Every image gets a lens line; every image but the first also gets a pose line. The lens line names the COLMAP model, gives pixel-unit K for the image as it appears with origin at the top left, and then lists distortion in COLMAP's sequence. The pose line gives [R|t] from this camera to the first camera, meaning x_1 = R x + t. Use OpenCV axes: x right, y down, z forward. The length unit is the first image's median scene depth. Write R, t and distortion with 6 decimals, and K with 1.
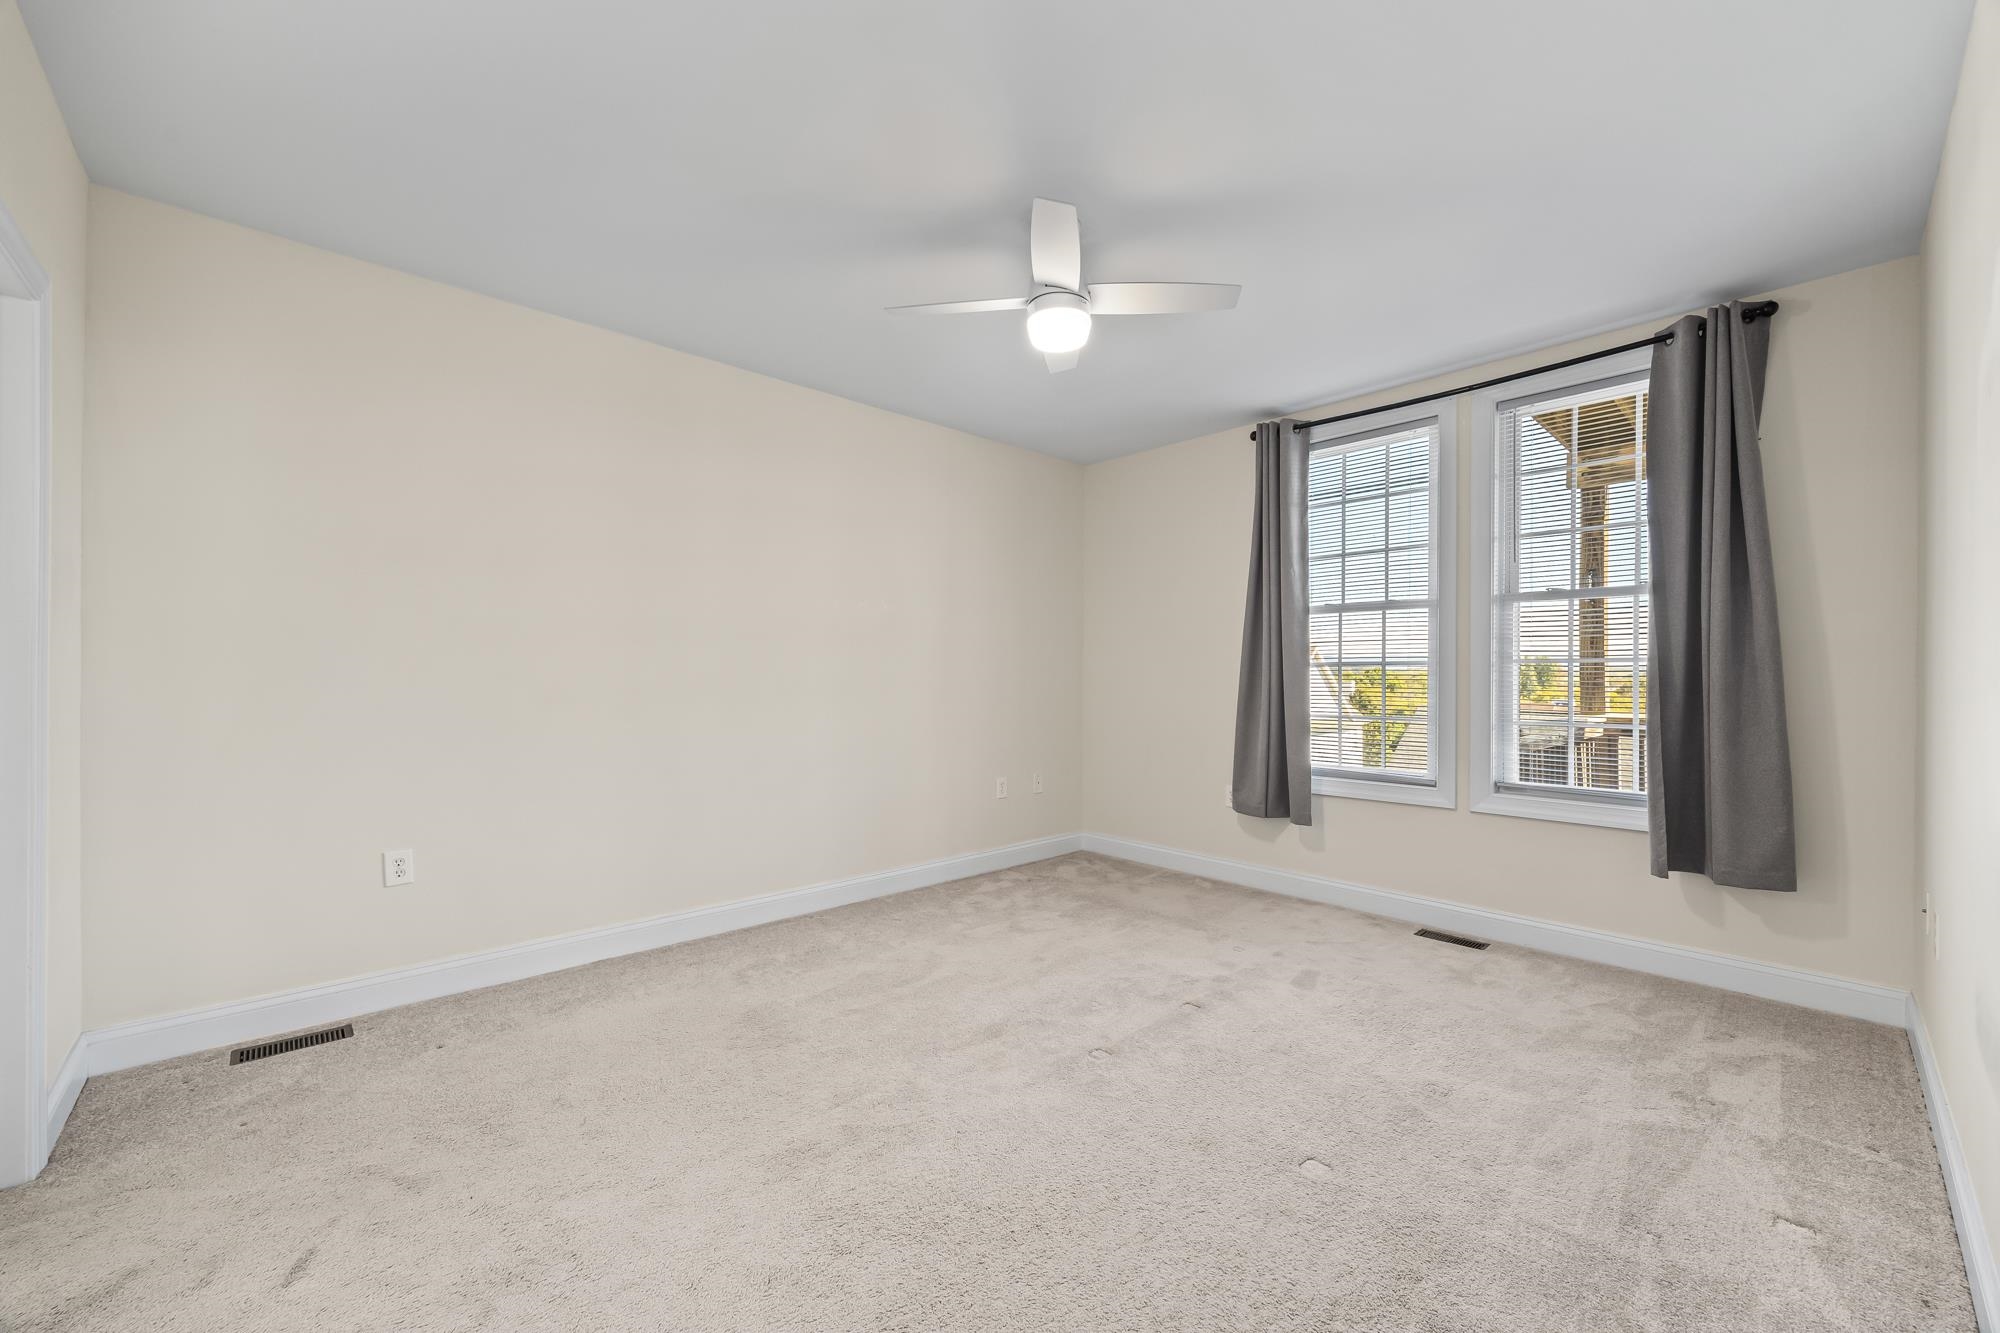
lens RADIAL K [[771.2, 0, 1006.3], [0, 771.2, 671.7], [0, 0, 1]] dist [-0.002934, 0.000453]
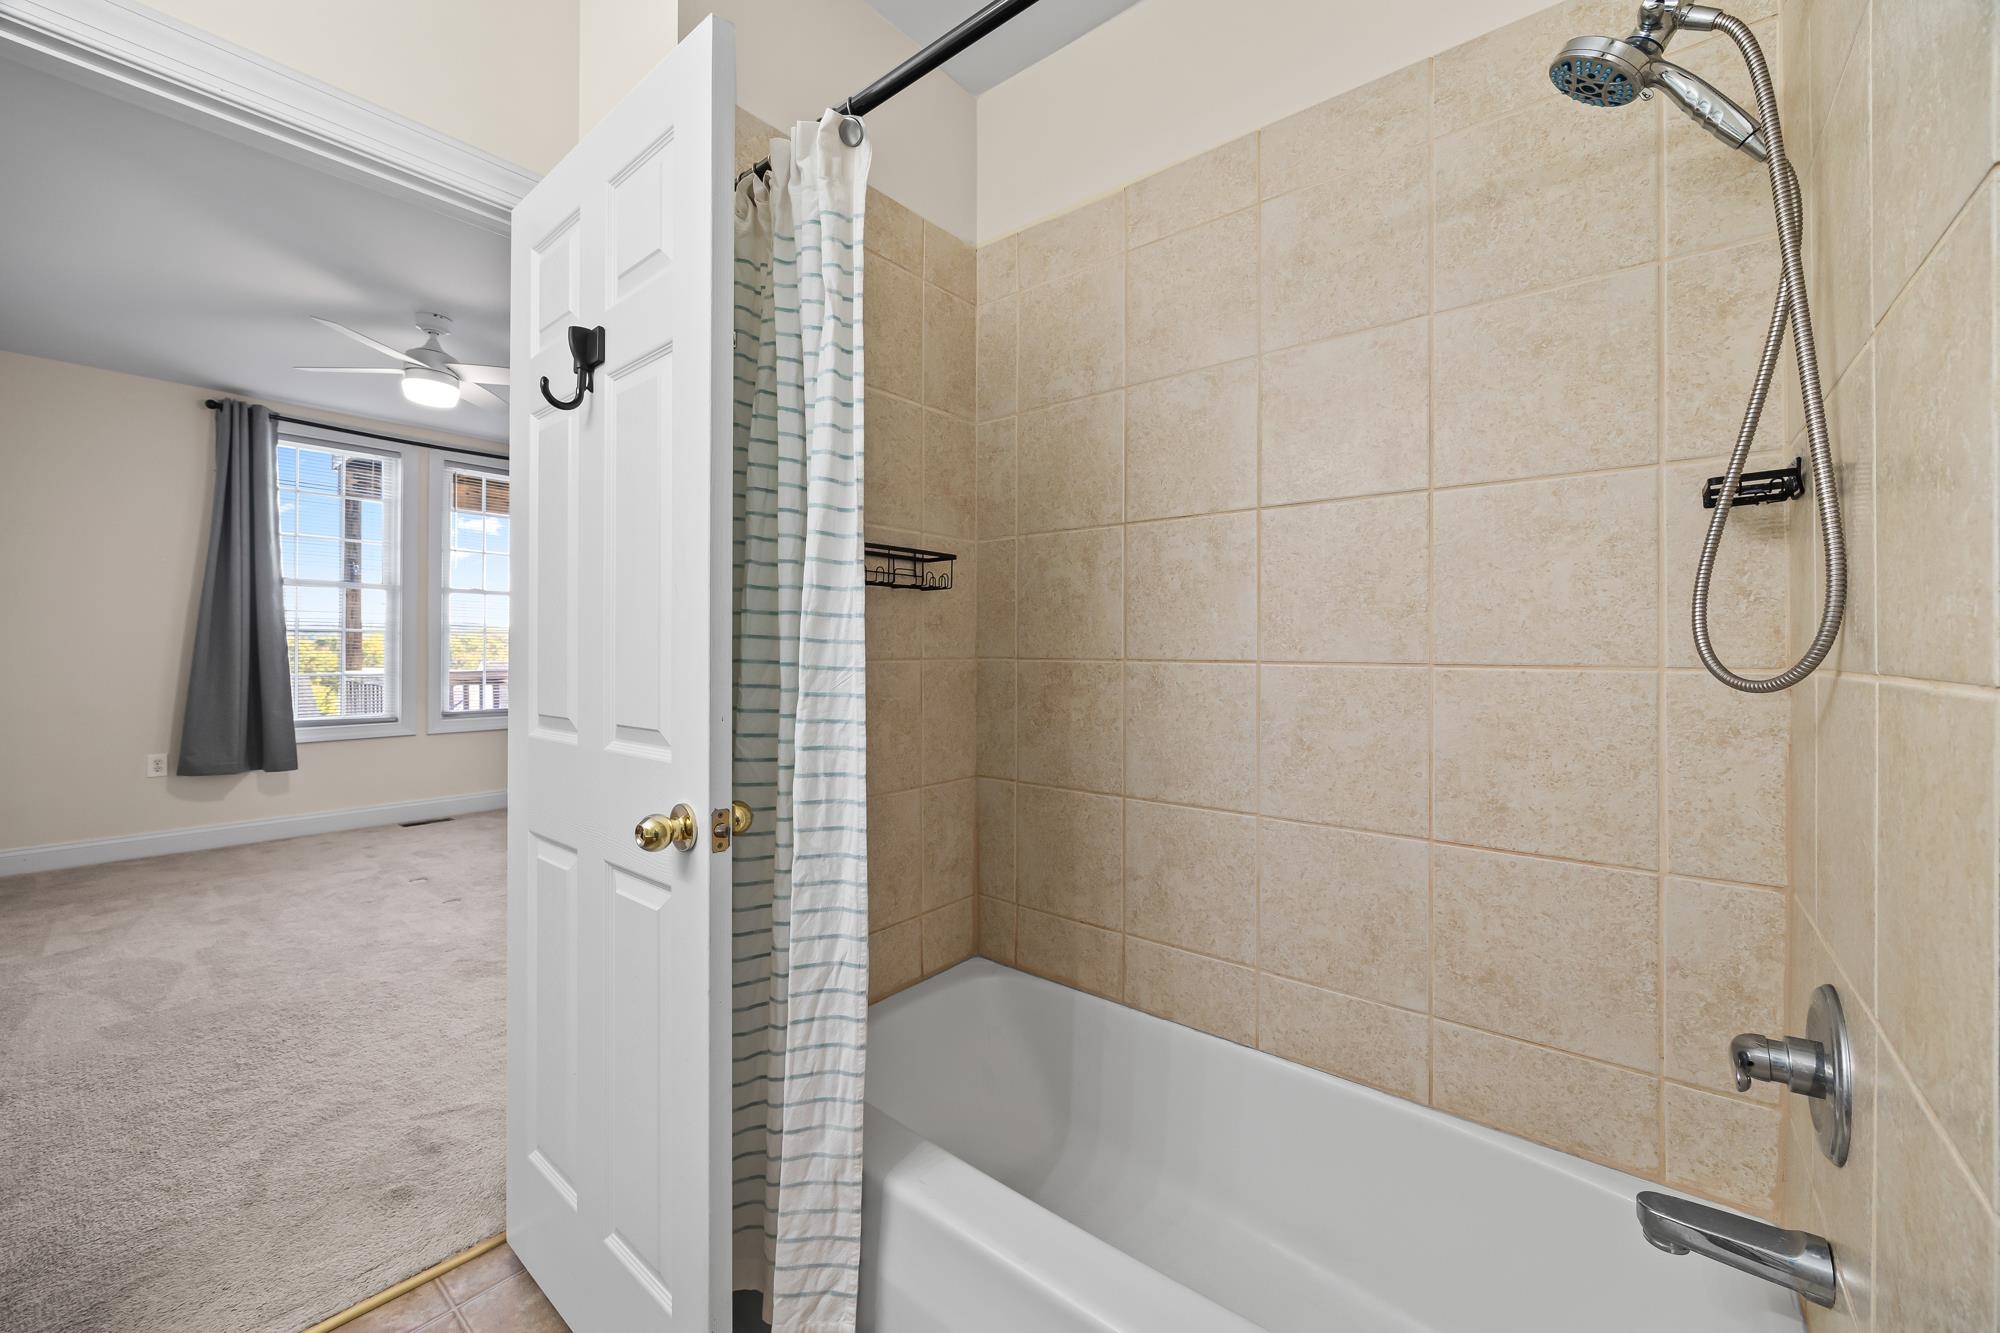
lens RADIAL K [[771.2, 0, 999.4], [0, 771.2, 656.1], [0, 0, 1]] dist [-0.002934, 0.000453]
pose [[-0.128346, -0.011737, 0.991660, -0.874704], [-0.015614, 0.999830, 0.009813, -0.000254], [-0.991607, -0.014225, -0.128507, 0.098857]]
